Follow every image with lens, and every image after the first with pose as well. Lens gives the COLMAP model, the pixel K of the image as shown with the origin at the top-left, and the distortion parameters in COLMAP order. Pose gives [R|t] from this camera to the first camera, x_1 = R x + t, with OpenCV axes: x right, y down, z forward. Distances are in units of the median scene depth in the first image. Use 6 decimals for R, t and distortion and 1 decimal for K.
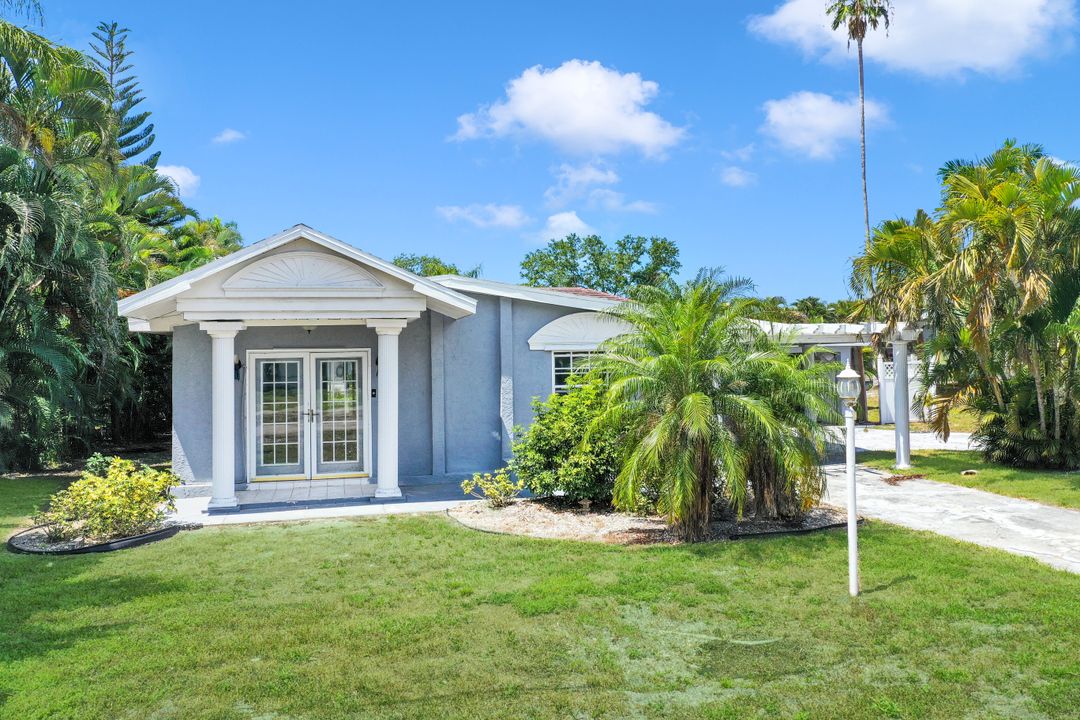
lens RADIAL K [[869.0, 0, 486.4], [0, 869.0, 327.9], [0, 0, 1]] dist [-0.000714, -0.002056]
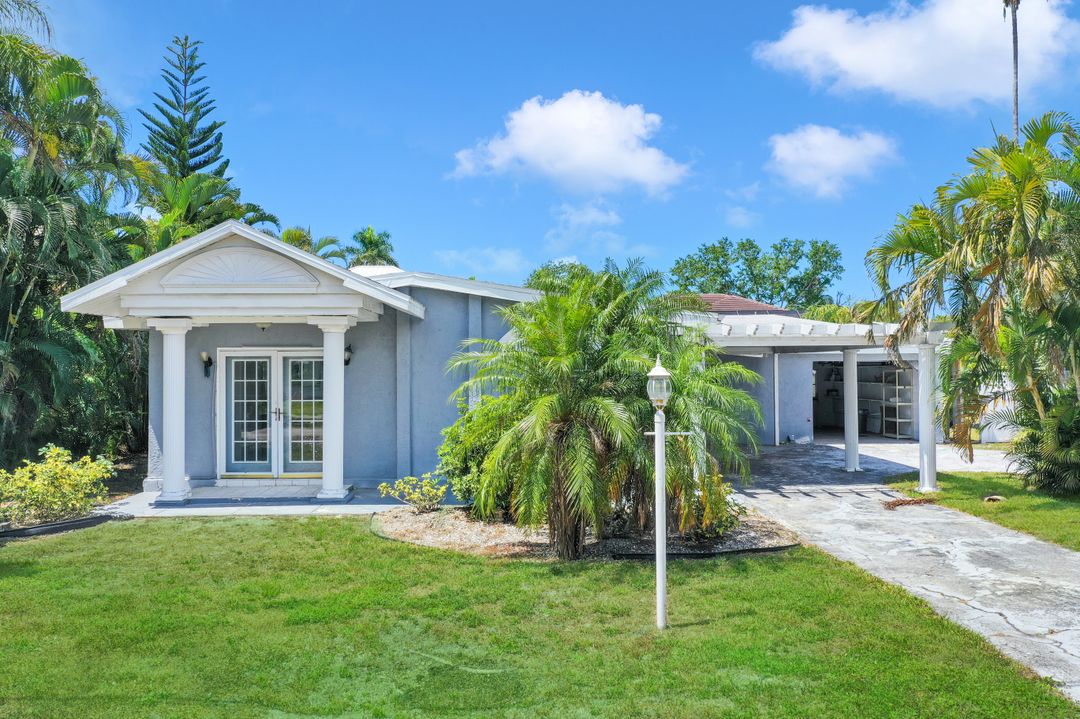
lens RADIAL K [[869.0, 0, 541.4], [0, 869.0, 360.0], [0, 0, 1]] dist [-0.000714, -0.002056]
pose [[0.980177, 0.010594, -0.197842, 0.291001], [-0.006089, 0.999708, 0.023366, 0.013578], [0.198031, -0.021698, 0.979955, 0.083358]]
